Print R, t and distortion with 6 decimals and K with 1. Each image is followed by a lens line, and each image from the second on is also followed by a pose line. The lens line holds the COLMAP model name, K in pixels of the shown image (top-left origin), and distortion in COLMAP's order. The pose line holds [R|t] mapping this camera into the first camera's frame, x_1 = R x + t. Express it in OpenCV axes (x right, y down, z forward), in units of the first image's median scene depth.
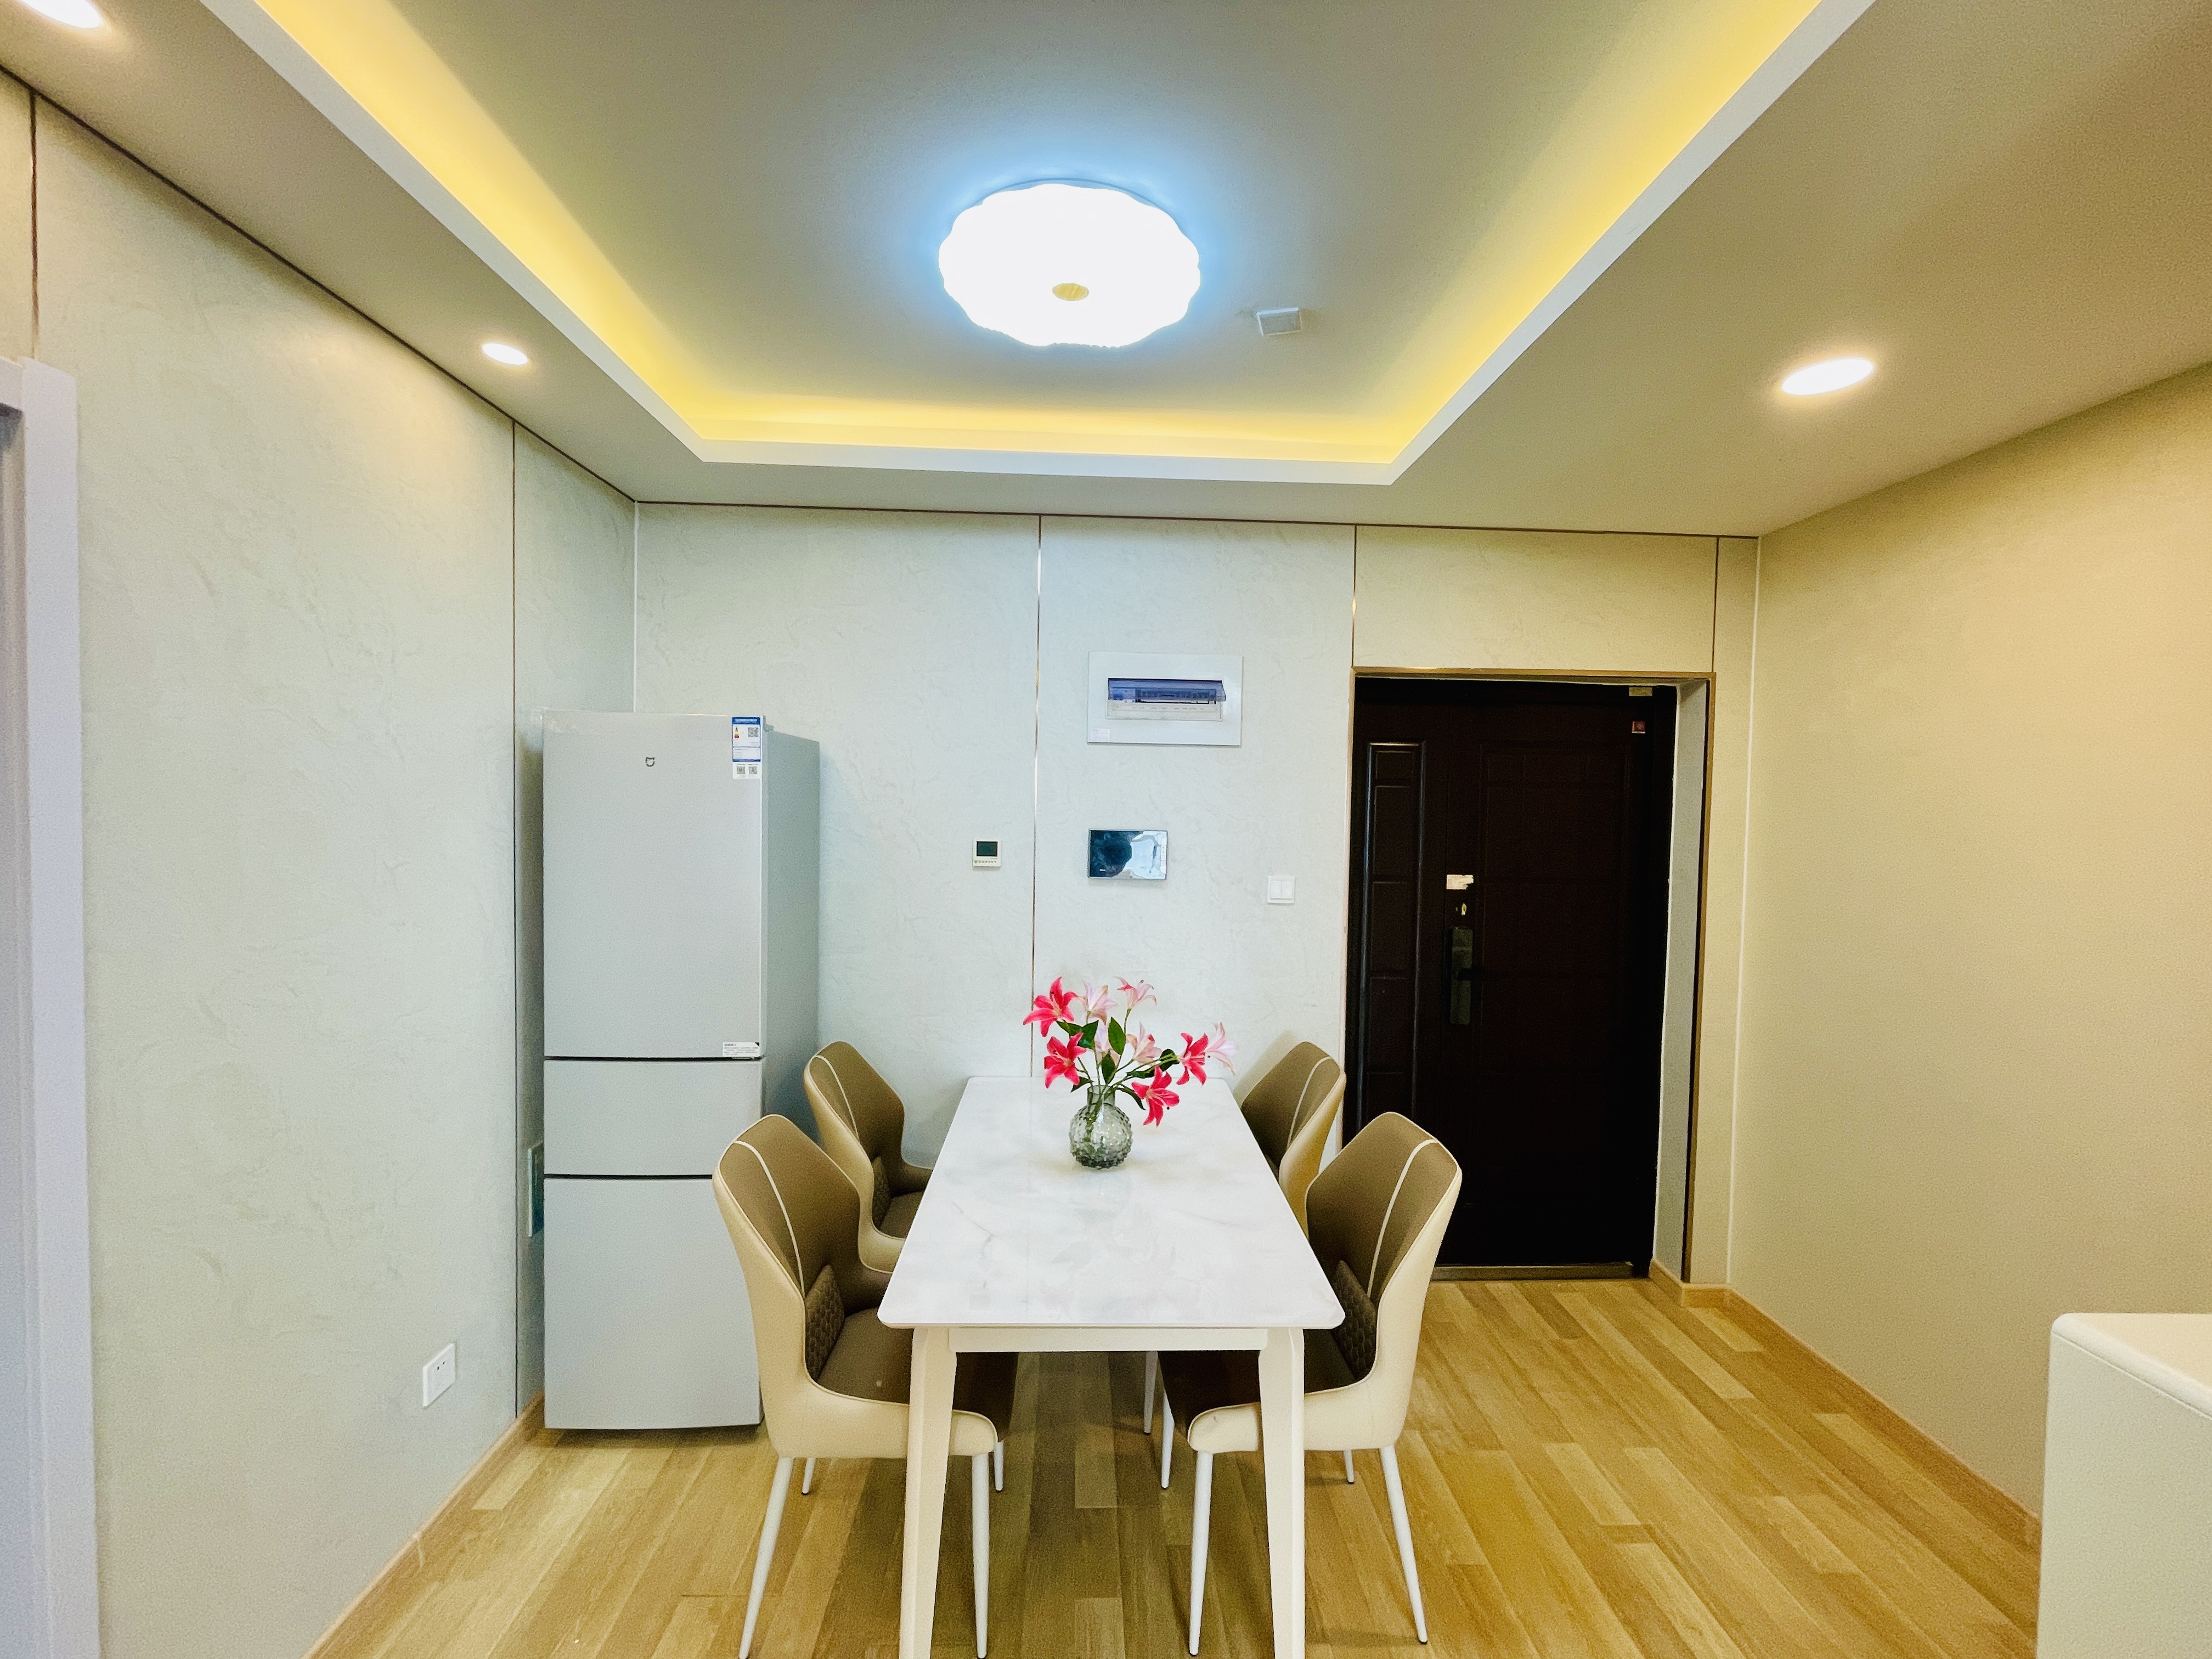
lens RADIAL K [[889.5, 0, 1109.1], [0, 889.5, 826.2], [0, 0, 1]] dist [-0.002629, -0.000374]
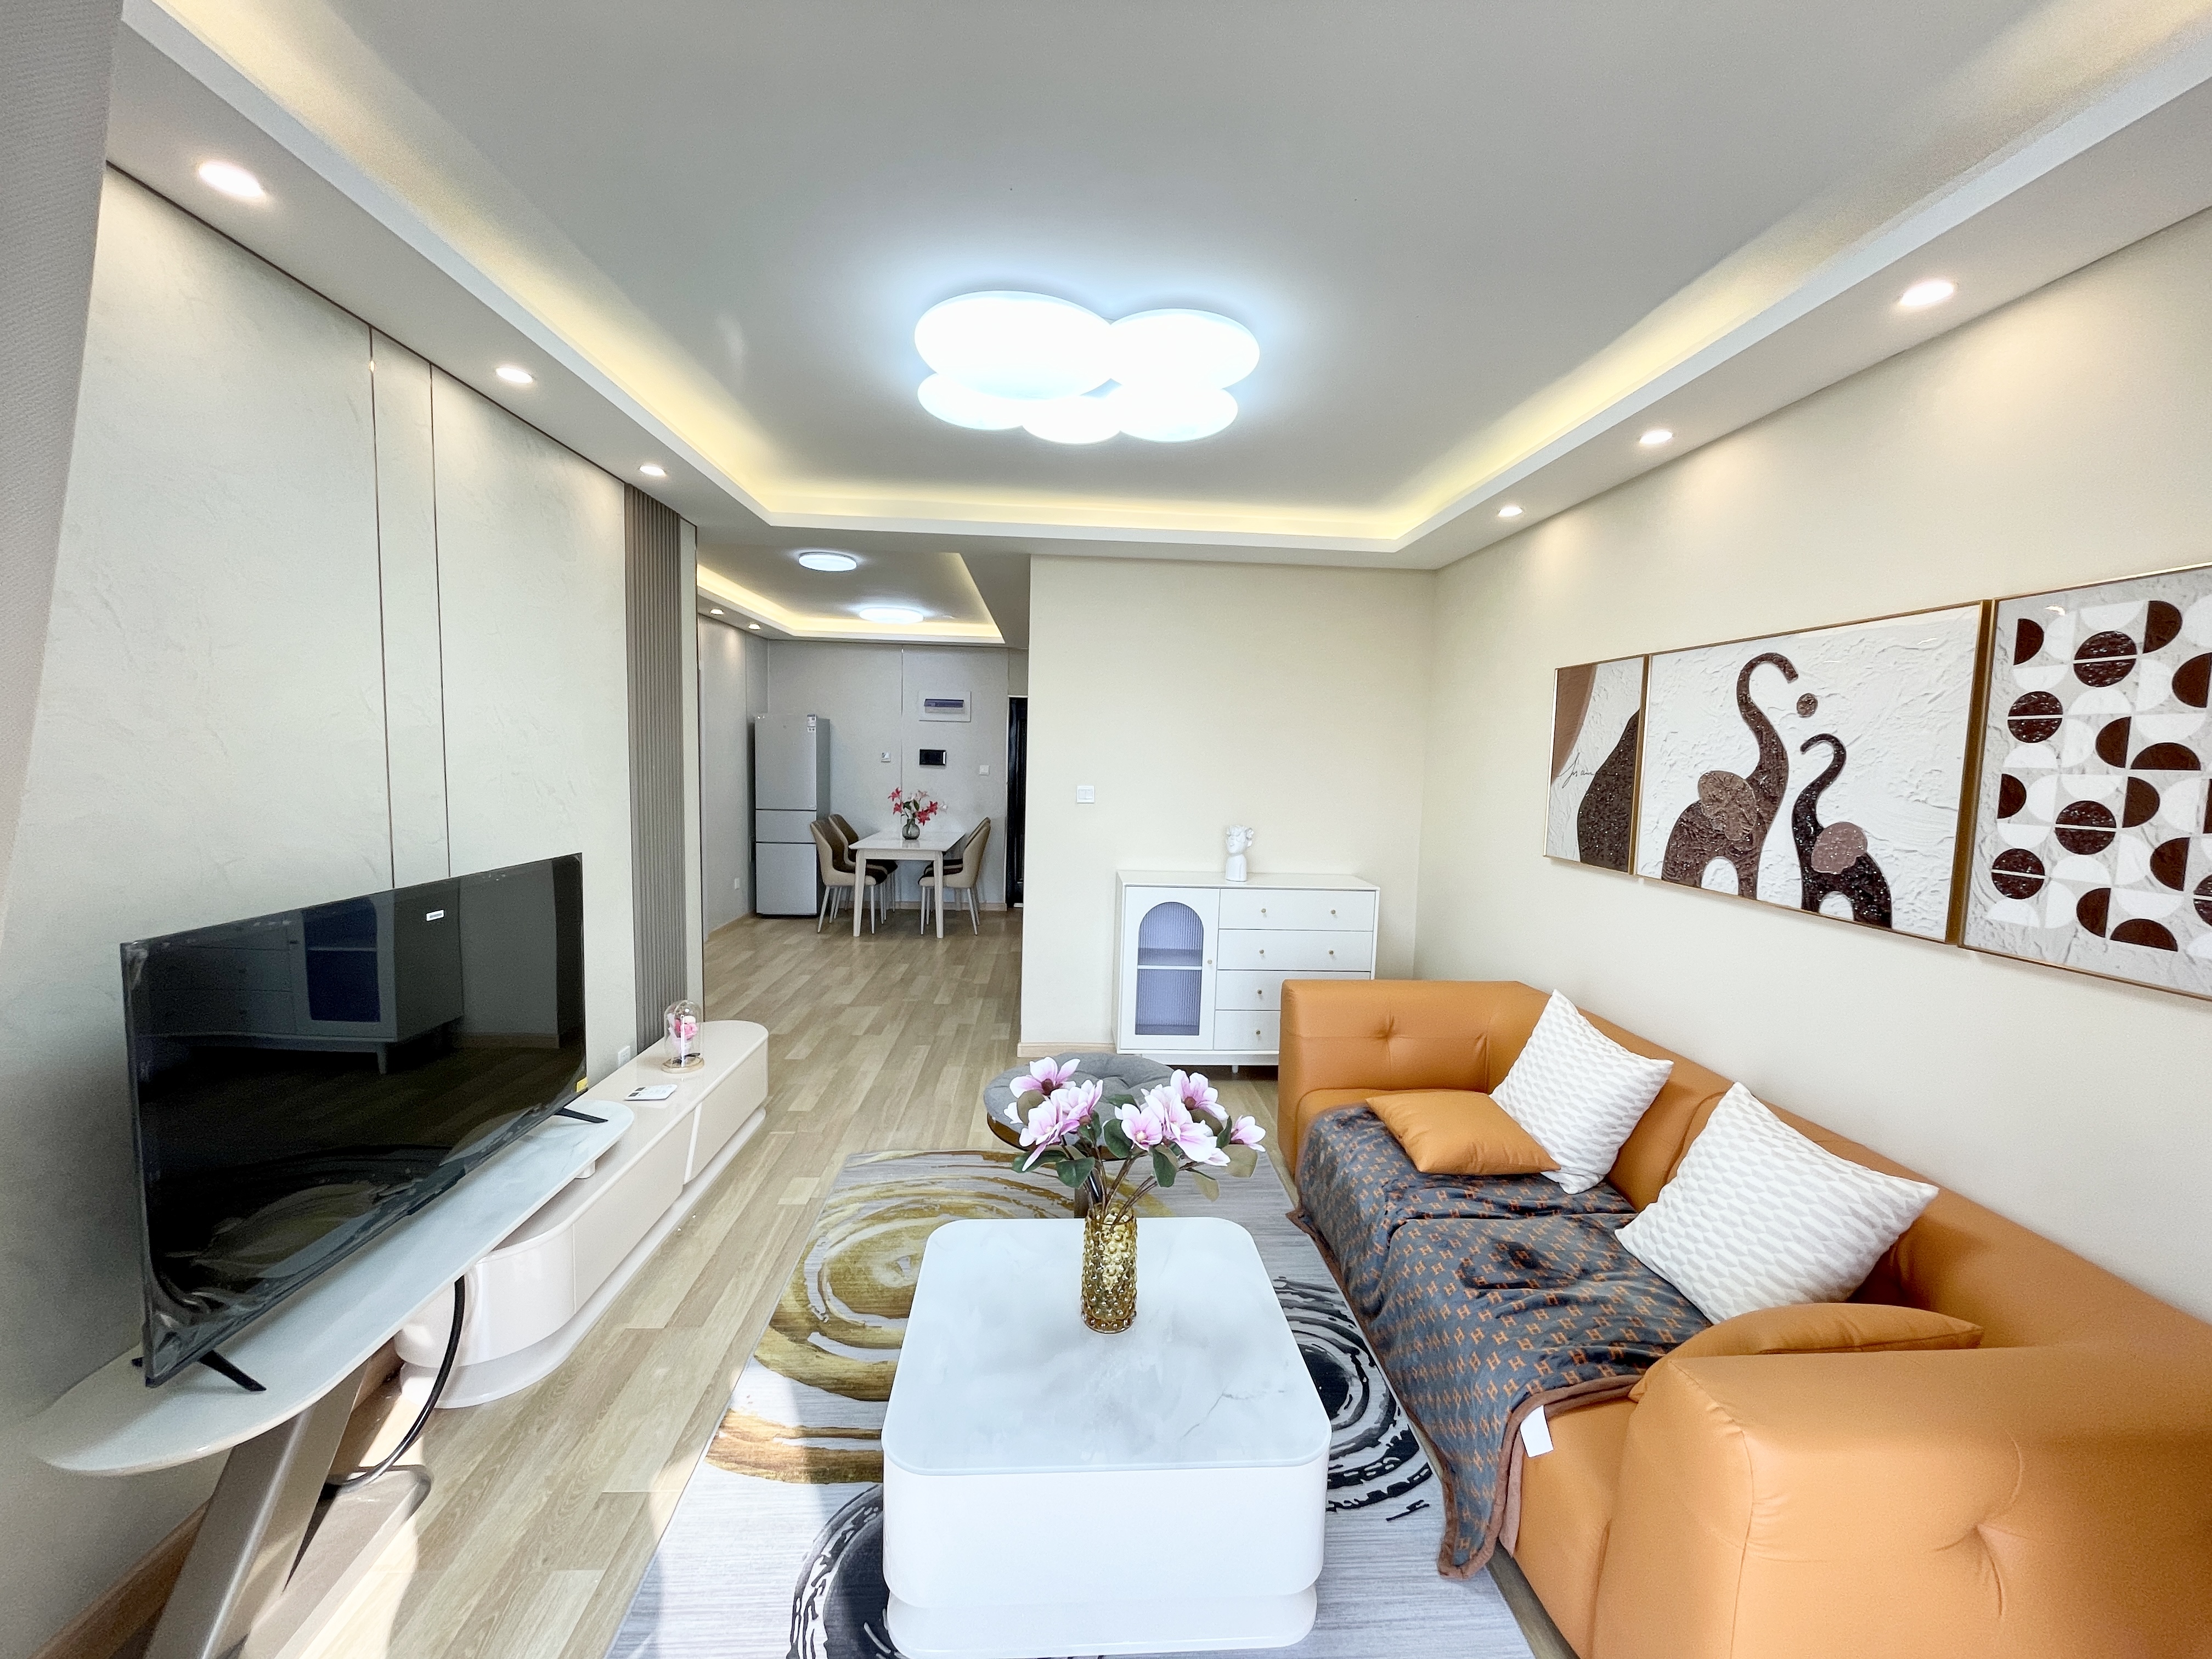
lens RADIAL K [[889.5, 0, 1109.1], [0, 889.5, 826.2], [0, 0, 1]] dist [-0.002629, -0.000374]
pose [[0.999847, -0.006537, 0.016226, 0.737335], [0.006160, 0.999712, 0.023205, 0.251638], [-0.016373, -0.023102, 0.999599, -2.612665]]
